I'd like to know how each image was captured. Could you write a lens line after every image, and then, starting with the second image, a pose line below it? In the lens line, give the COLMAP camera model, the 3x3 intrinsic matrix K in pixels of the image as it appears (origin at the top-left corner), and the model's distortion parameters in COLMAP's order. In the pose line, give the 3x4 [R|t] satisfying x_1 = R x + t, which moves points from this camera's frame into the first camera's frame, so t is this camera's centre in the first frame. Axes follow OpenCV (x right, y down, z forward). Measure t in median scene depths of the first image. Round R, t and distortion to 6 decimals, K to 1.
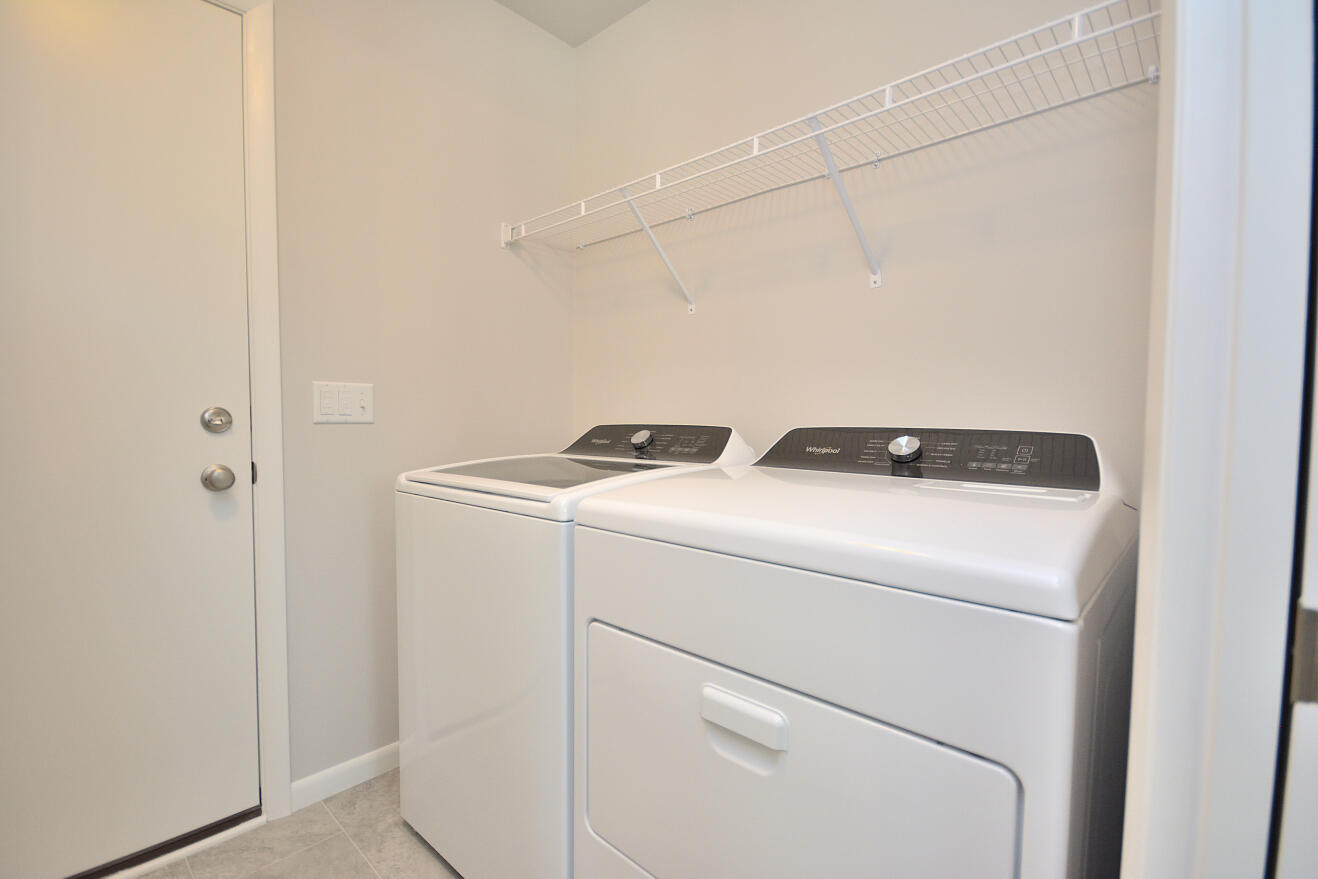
lens RADIAL K [[584.0, 0, 666.9], [0, 584.0, 445.0], [0, 0, 1]] dist [0.016916, 0.000545]
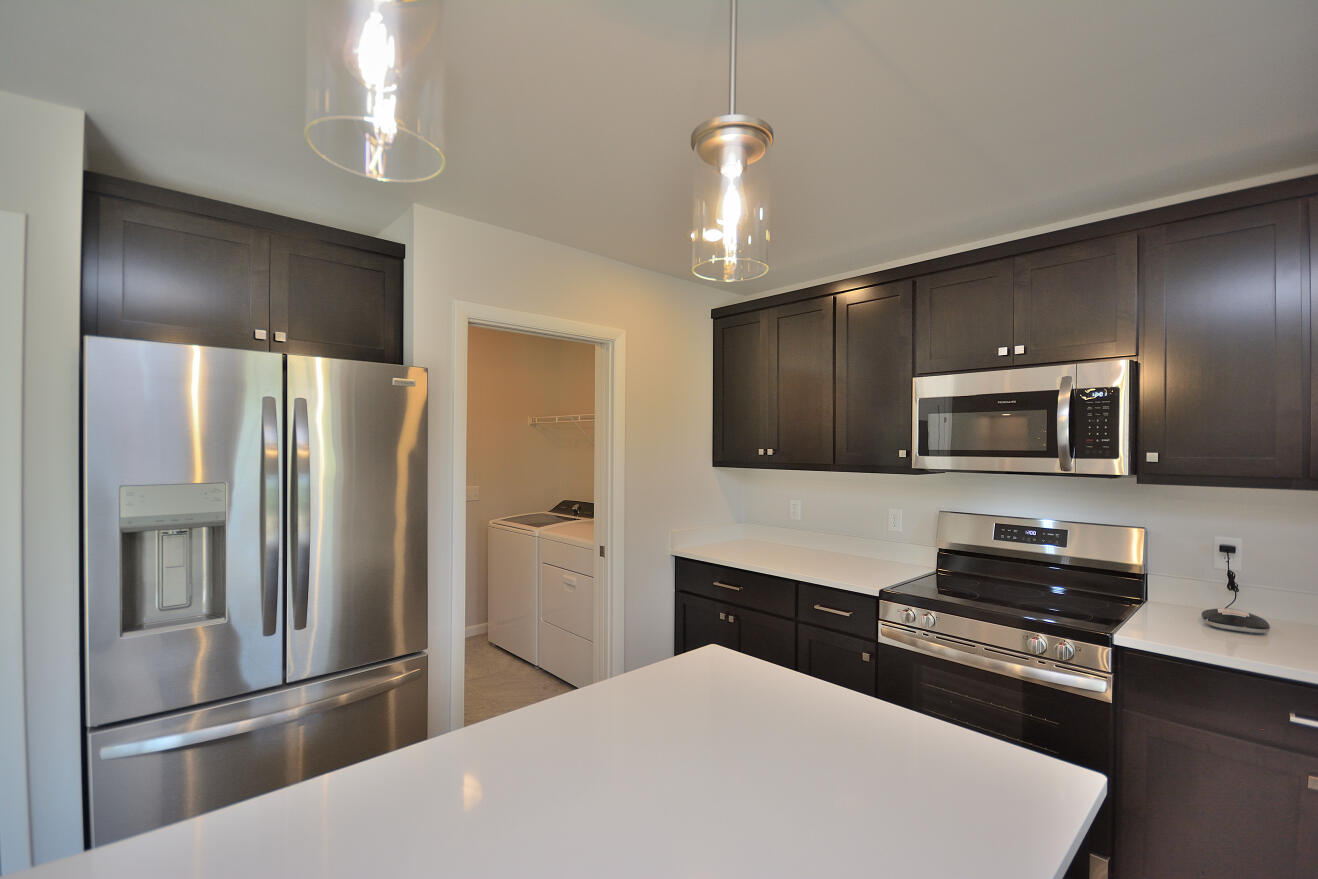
lens RADIAL K [[584.0, 0, 666.9], [0, 584.0, 445.0], [0, 0, 1]] dist [0.016916, 0.000545]
pose [[0.995731, -0.009549, -0.091806, 0.634478], [0.006012, 0.999232, -0.038726, -0.195216], [0.092105, 0.038009, 0.995024, -1.686196]]
